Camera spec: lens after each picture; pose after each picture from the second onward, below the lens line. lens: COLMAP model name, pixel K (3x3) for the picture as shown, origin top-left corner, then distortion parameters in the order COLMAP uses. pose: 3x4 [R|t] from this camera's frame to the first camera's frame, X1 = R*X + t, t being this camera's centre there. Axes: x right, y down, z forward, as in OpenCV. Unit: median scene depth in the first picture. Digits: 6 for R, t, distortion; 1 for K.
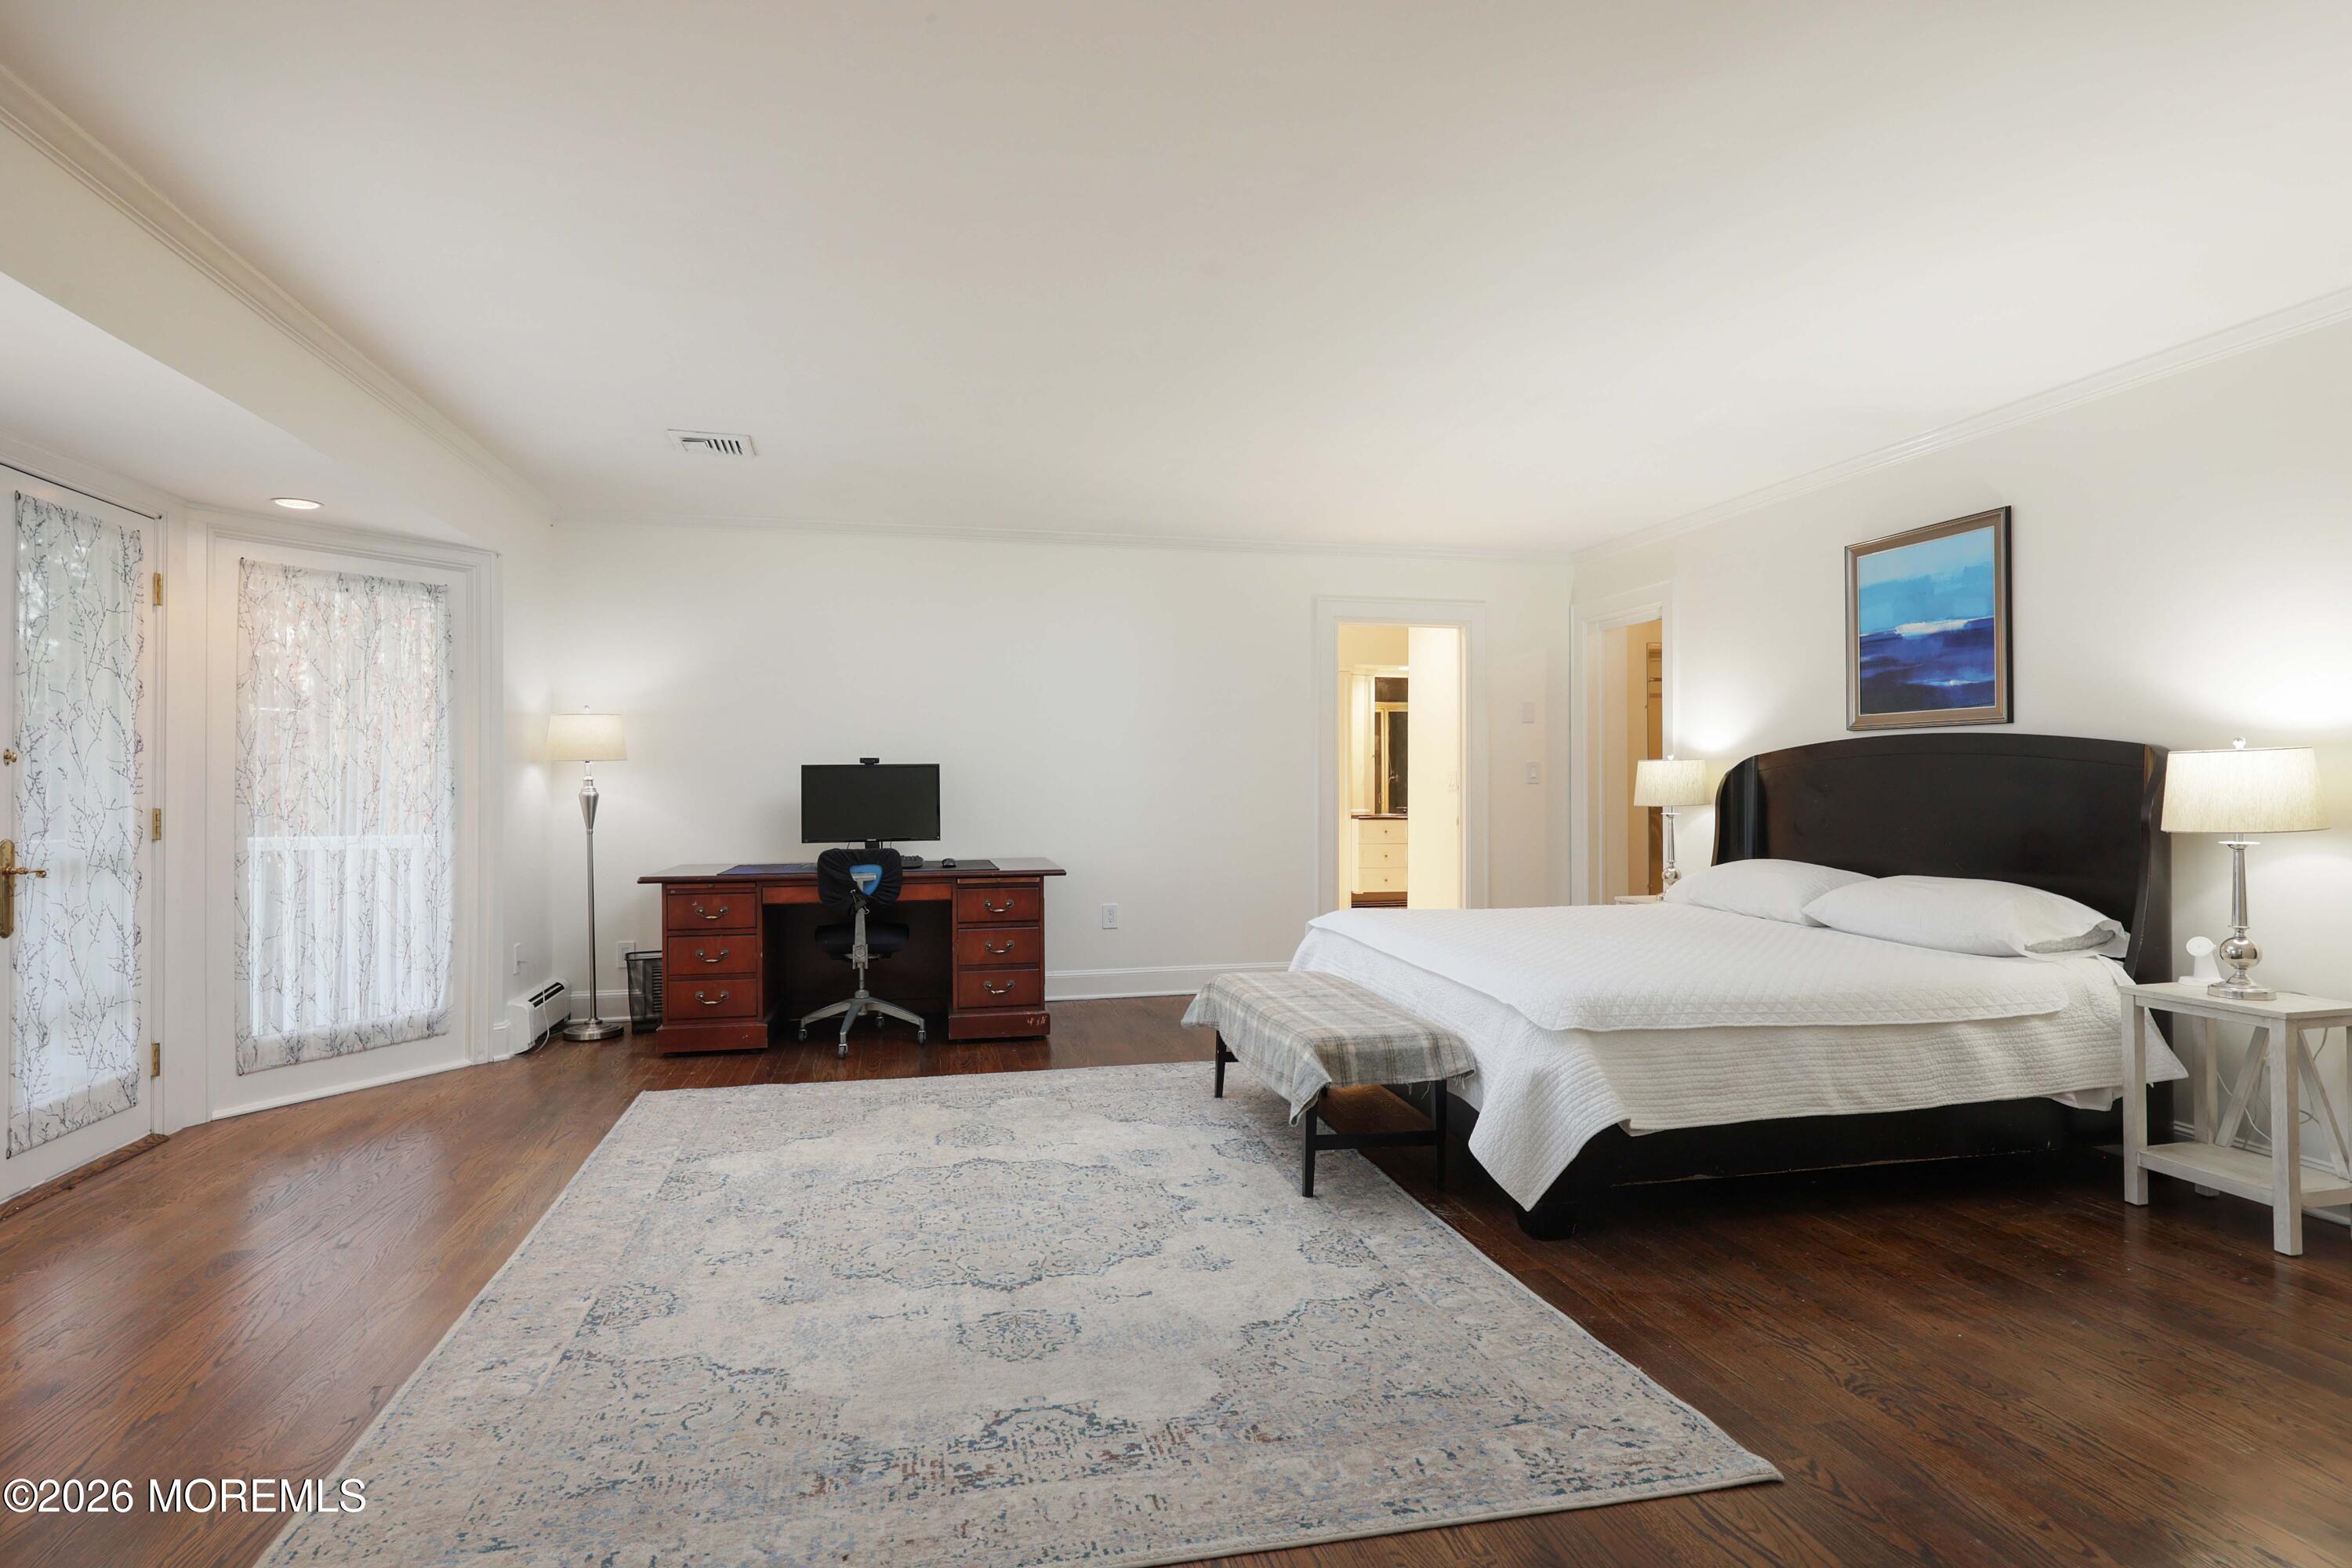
lens RADIAL K [[1343.5, 0, 1176.0], [0, 1343.5, 784.0], [0, 0, 1]] dist [0.001697, 0.000227]
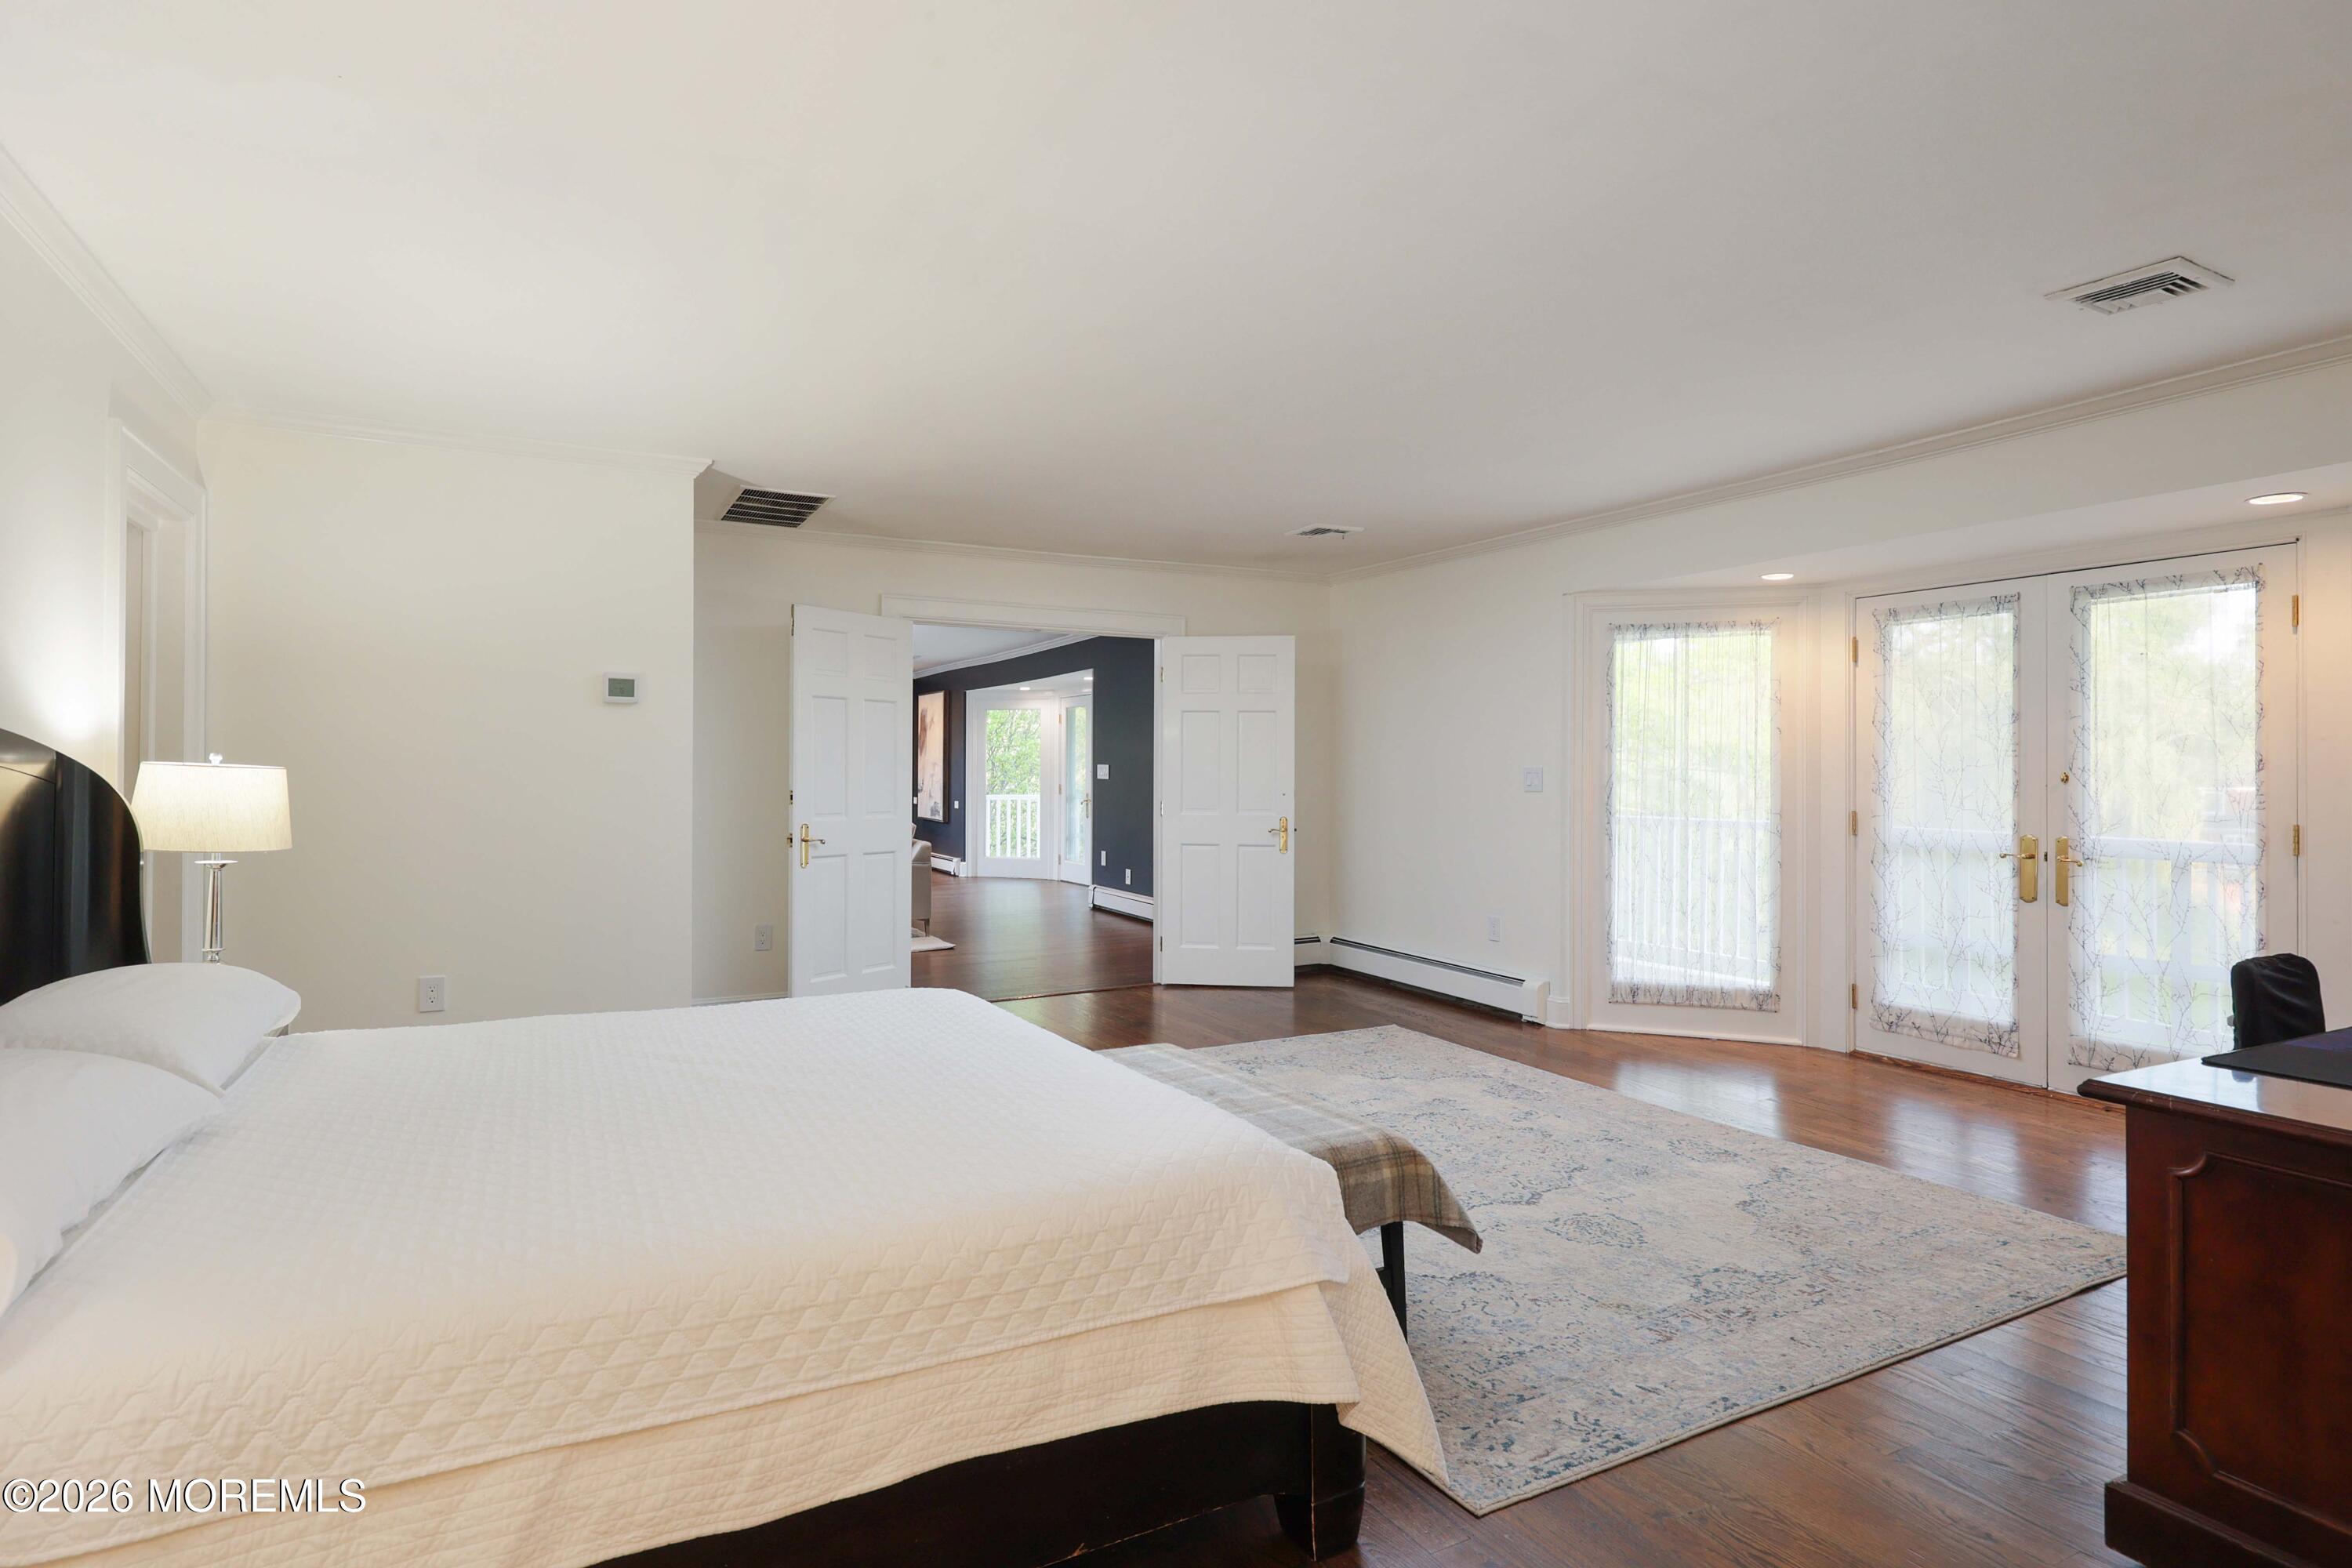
lens RADIAL K [[1198.2, 0, 1176.0], [0, 1198.2, 784.0], [0, 0, 1]] dist [-0.000743, -0.000107]
pose [[-0.963790, 0.000035, -0.266664, 0.334401], [-0.003713, 0.999901, 0.013551, -0.023247], [0.266638, 0.014050, -0.963694, 1.848035]]
